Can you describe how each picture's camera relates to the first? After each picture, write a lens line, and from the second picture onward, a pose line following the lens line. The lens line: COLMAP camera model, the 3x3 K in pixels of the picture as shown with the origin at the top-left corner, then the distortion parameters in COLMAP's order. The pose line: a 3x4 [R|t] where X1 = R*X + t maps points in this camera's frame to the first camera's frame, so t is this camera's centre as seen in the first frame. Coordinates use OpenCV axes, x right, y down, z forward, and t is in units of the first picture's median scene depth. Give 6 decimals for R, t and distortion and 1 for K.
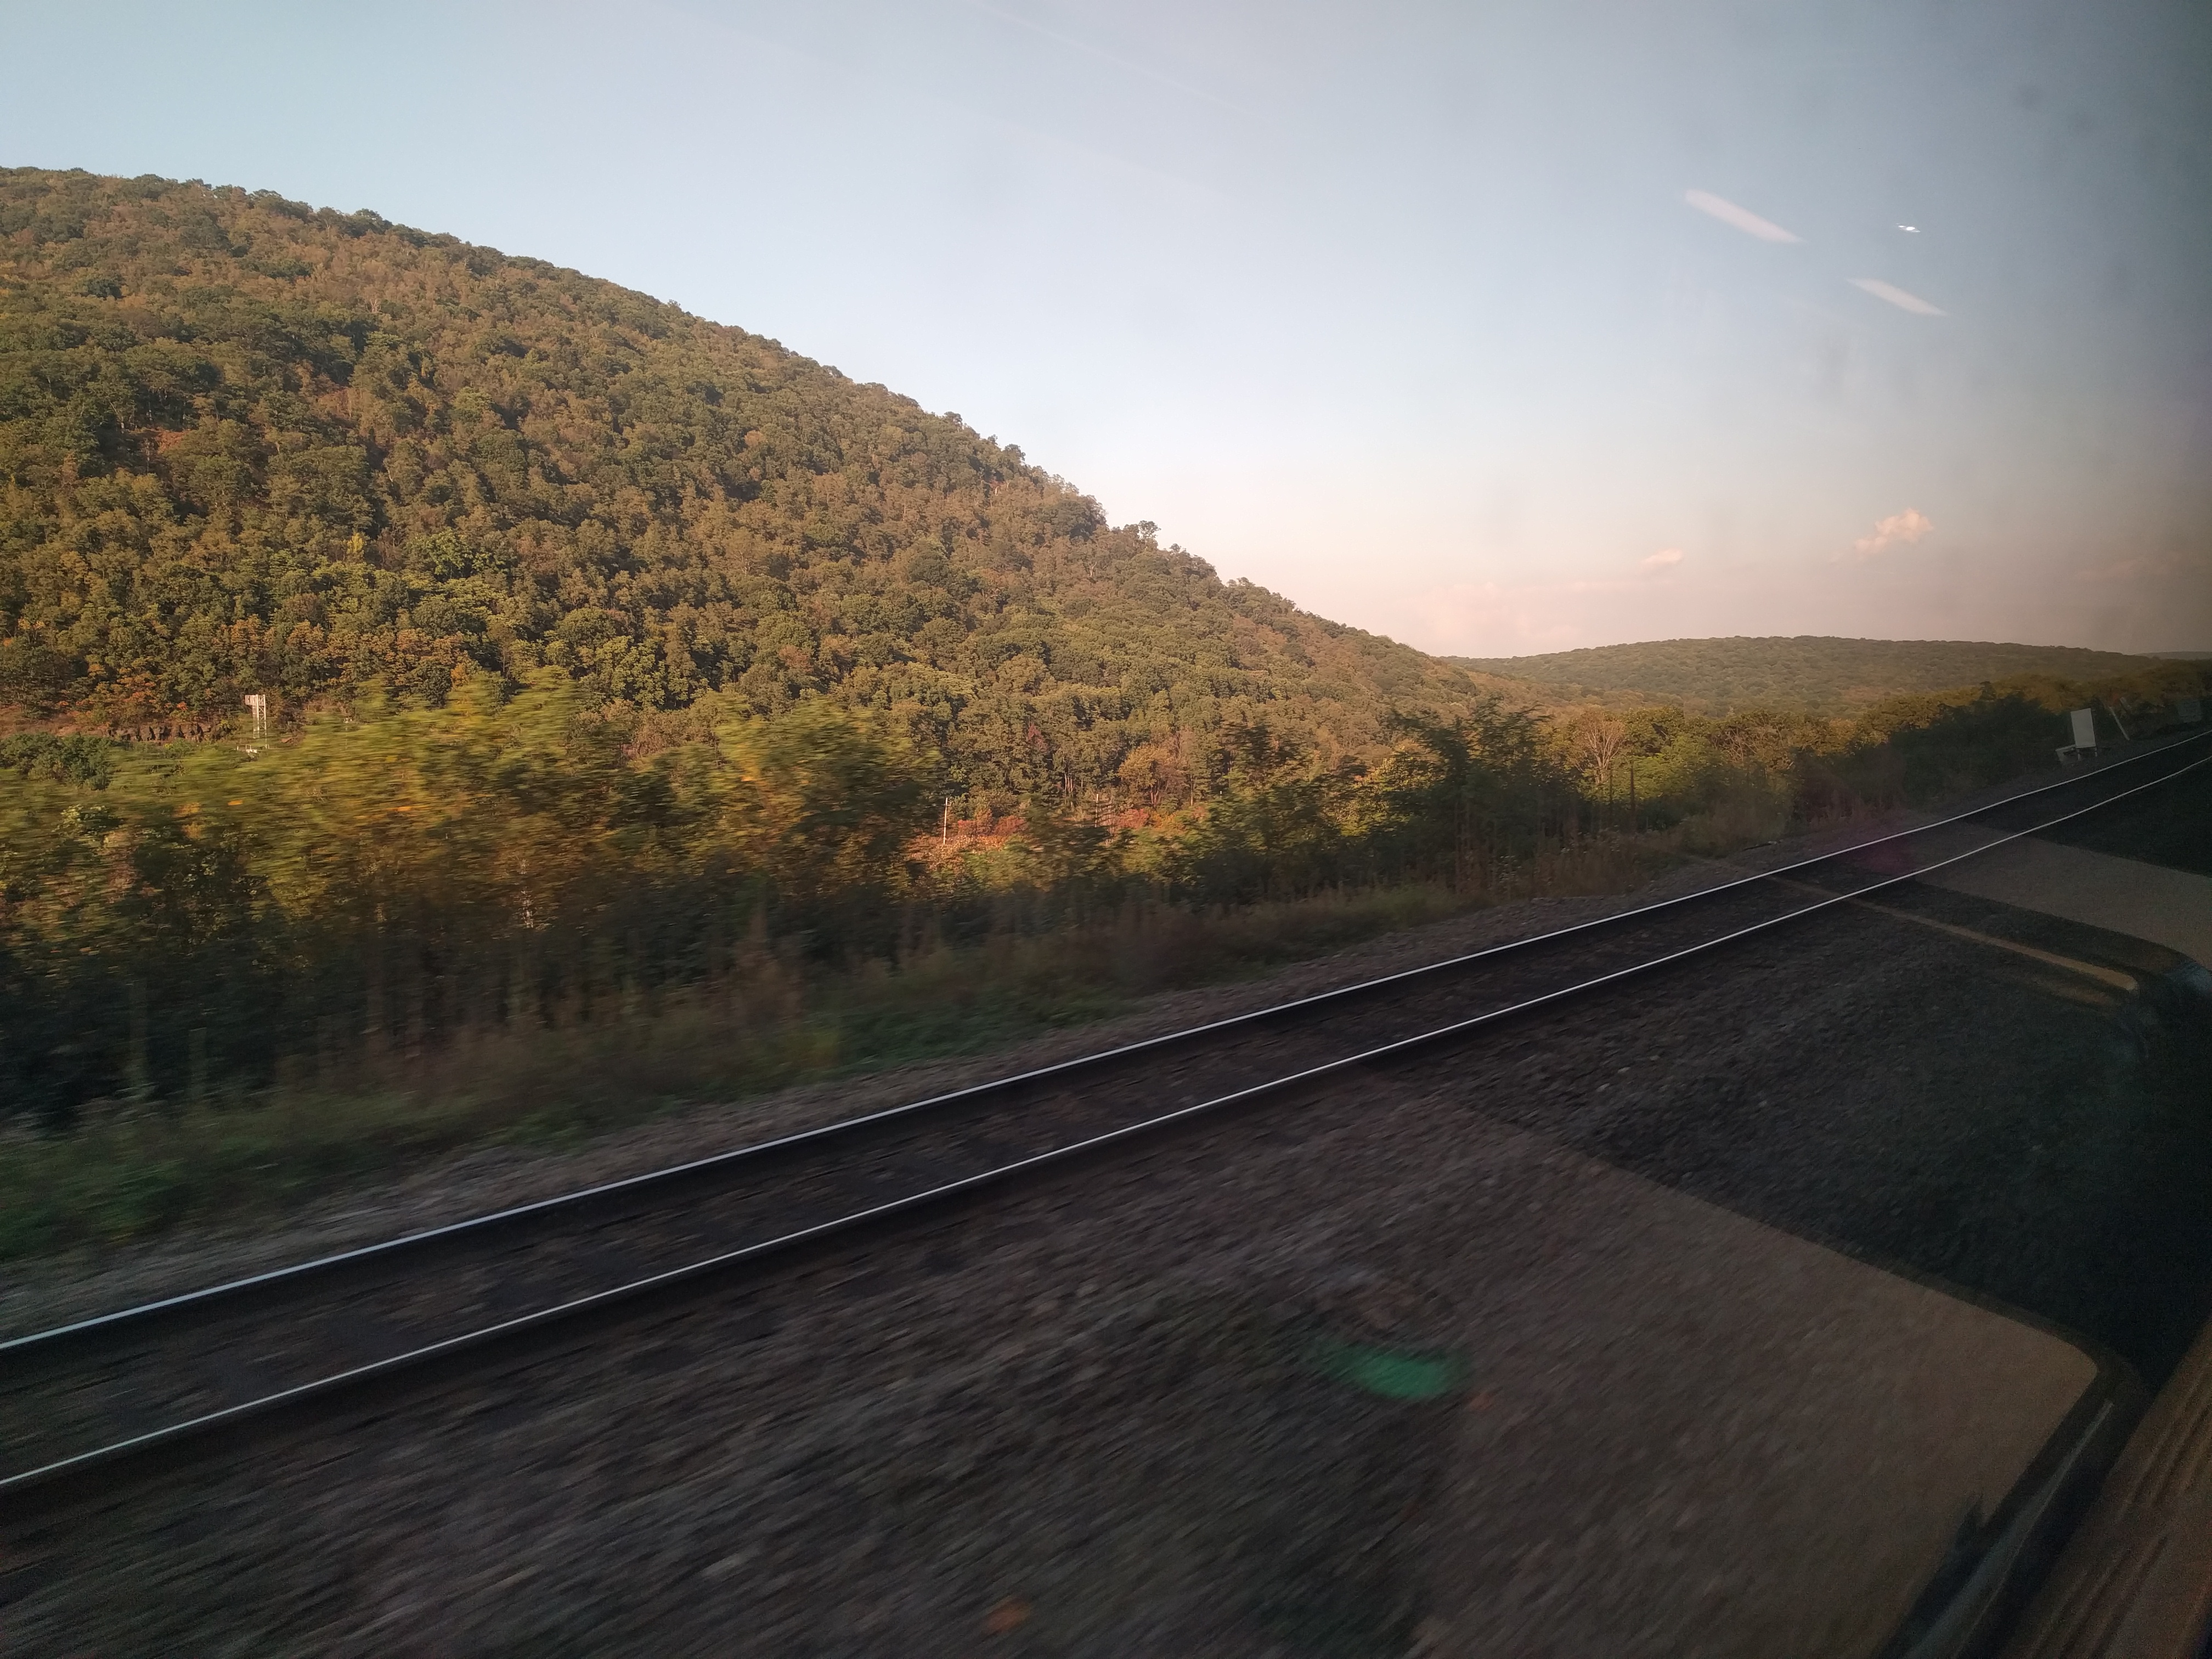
lens RADIAL K [[1697.8, 0, 1107.8], [0, 1697.8, 788.9], [0, 0, 1]] dist [-0.006183, 0.058067]
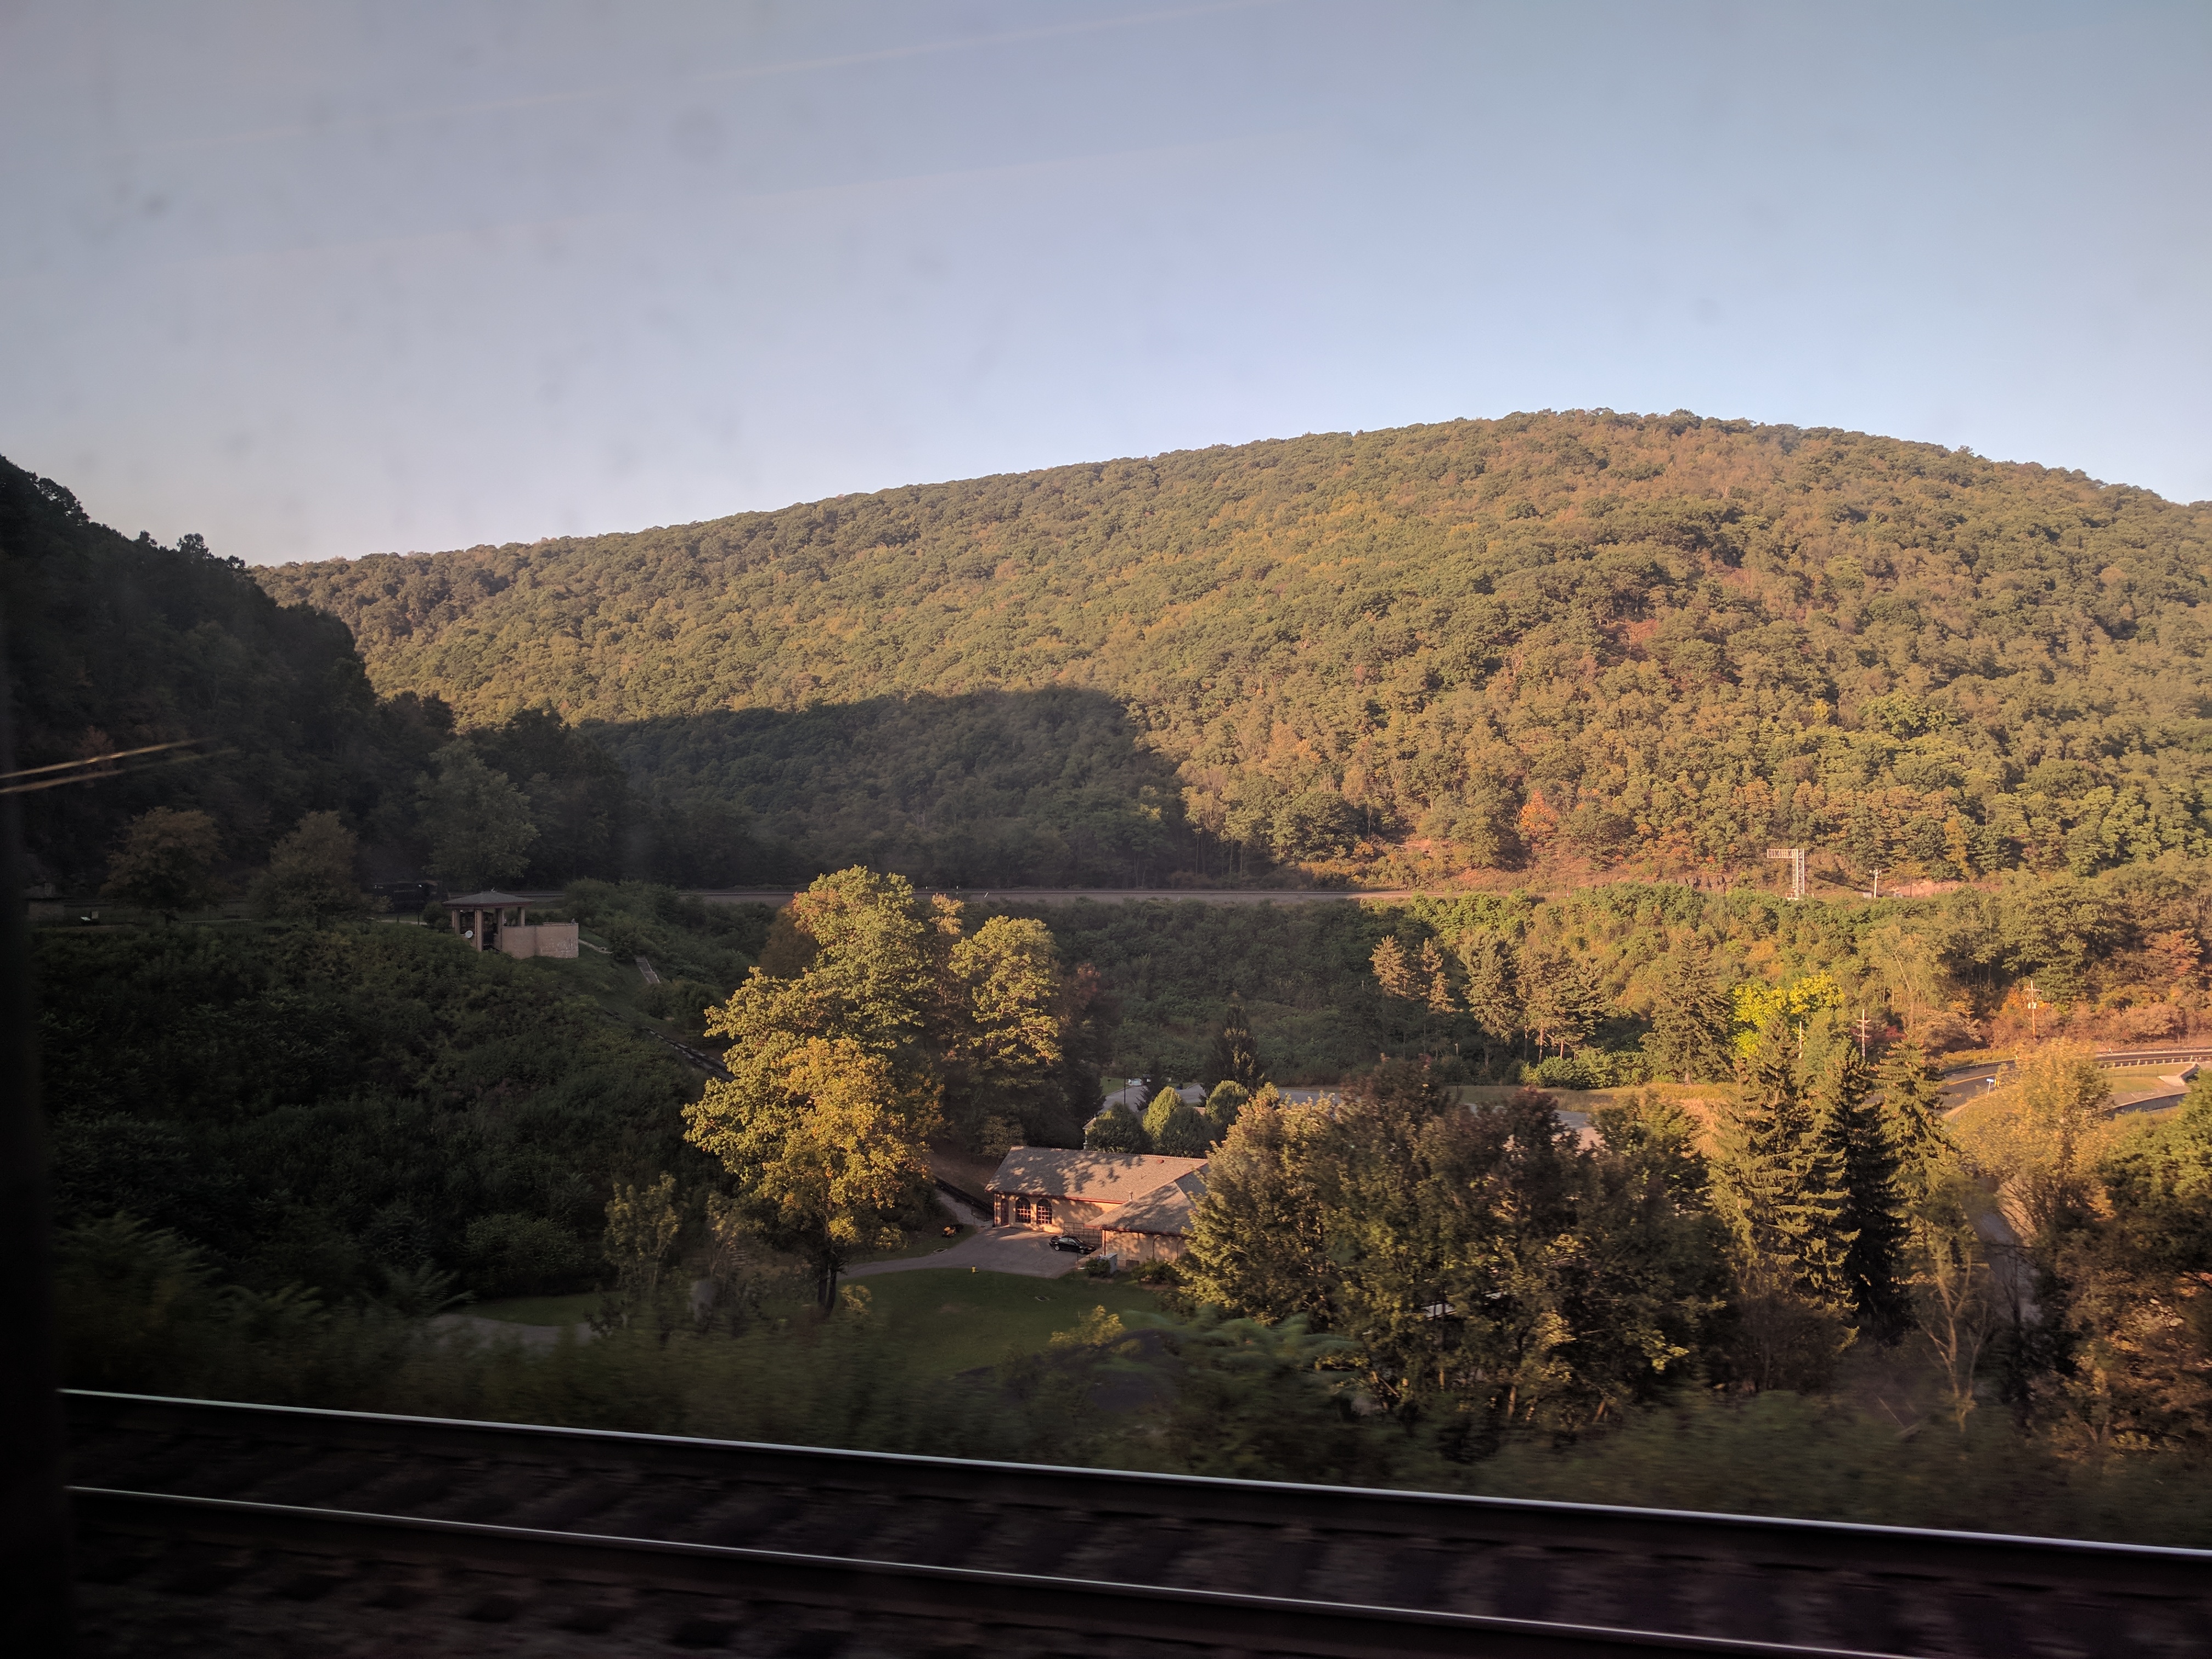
lens RADIAL K [[1697.8, 0, 1107.8], [0, 1697.8, 788.9], [0, 0, 1]] dist [-0.006183, 0.058067]
pose [[0.798155, -0.031208, -0.601643, -0.156747], [-0.026131, 0.995924, -0.086327, 0.010687], [0.601885, 0.084624, 0.794087, -0.121115]]
